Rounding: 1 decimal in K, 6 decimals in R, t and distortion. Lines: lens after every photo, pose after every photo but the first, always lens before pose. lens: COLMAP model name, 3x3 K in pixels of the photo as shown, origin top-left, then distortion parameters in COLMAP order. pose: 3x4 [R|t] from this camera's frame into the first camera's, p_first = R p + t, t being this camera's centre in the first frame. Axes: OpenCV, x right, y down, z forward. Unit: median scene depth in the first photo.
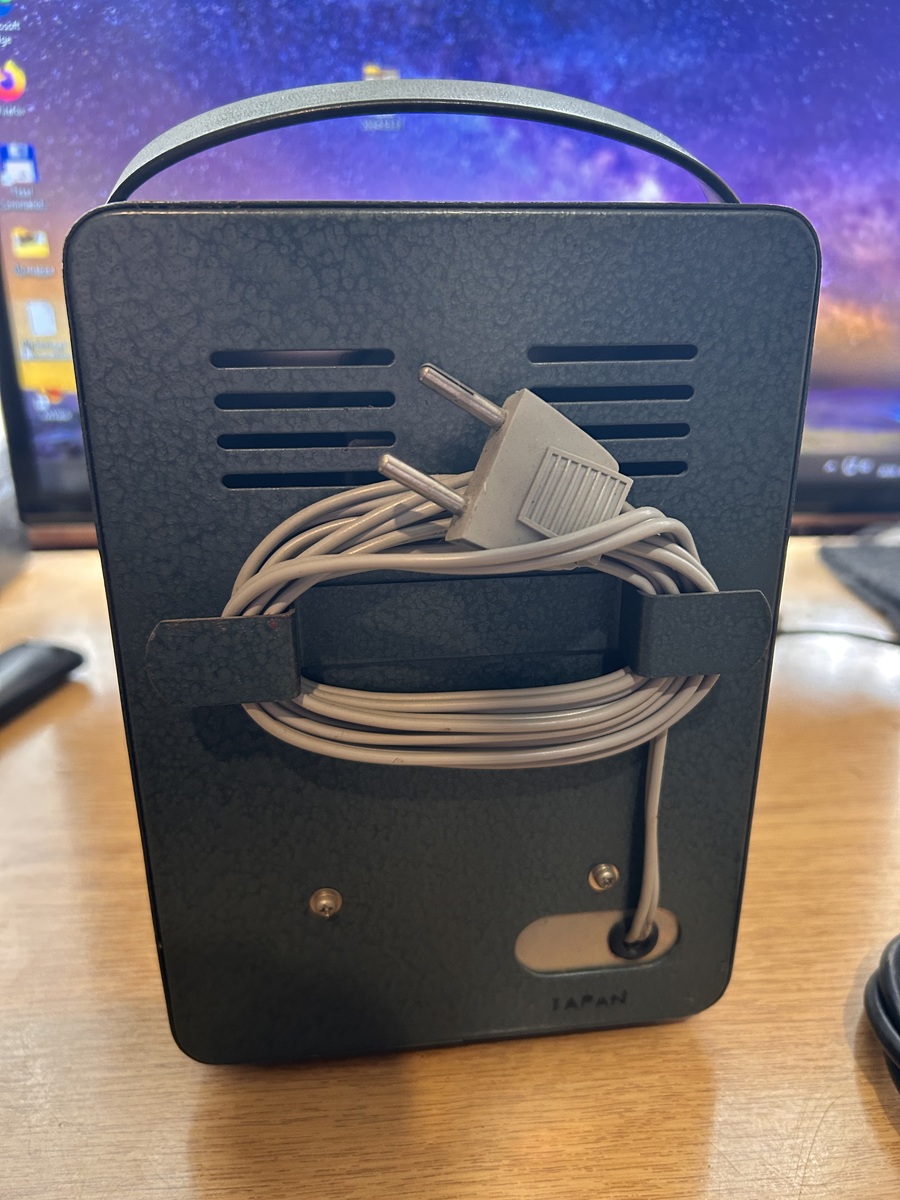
lens RADIAL K [[942.3, 0, 450.0], [0, 942.3, 600.0], [0, 0, 1]] dist [0.034200, -0.061905]
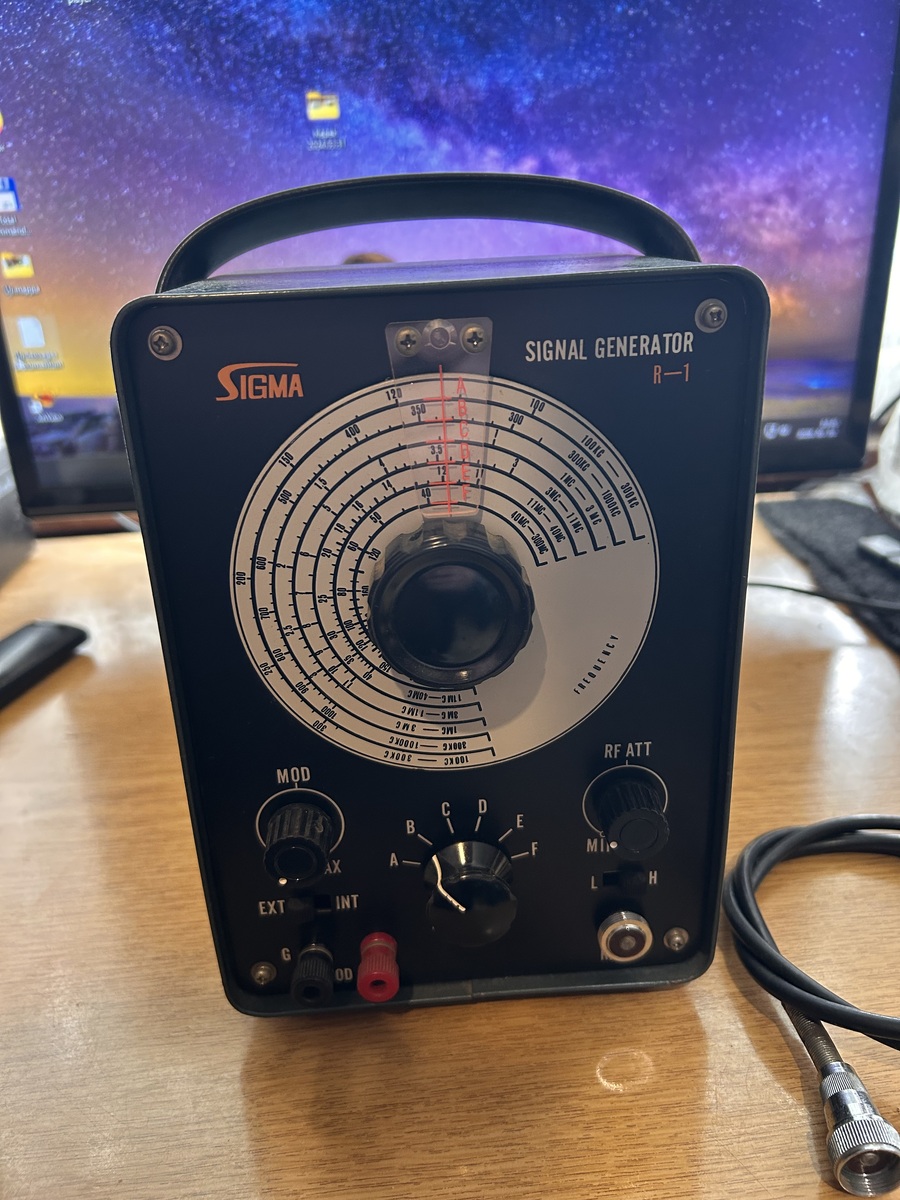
lens RADIAL K [[939.1, 0, 448.7], [0, 939.1, 592.4], [0, 0, 1]] dist [0.036203, -0.052791]
pose [[0.999049, -0.042204, -0.010986, 0.063742], [0.042576, 0.998438, 0.036164, -0.012069], [0.009443, -0.036598, 0.999285, -0.127137]]
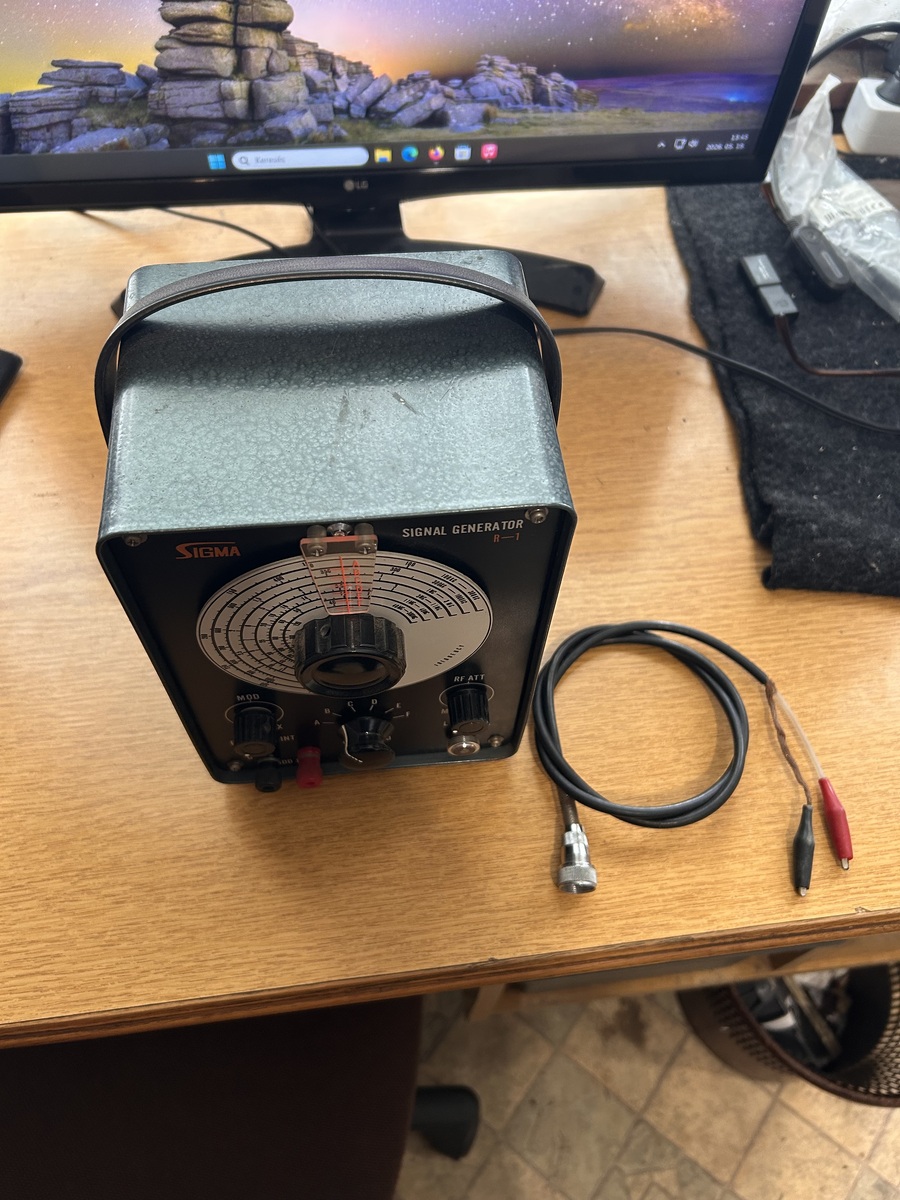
lens RADIAL K [[942.3, 0, 450.0], [0, 942.3, 600.0], [0, 0, 1]] dist [0.034200, -0.061905]
pose [[0.997929, -0.030690, 0.056532, 0.097027], [-0.011482, 0.779744, 0.625993, -0.493544], [-0.063293, -0.625346, 0.777777, -0.188331]]
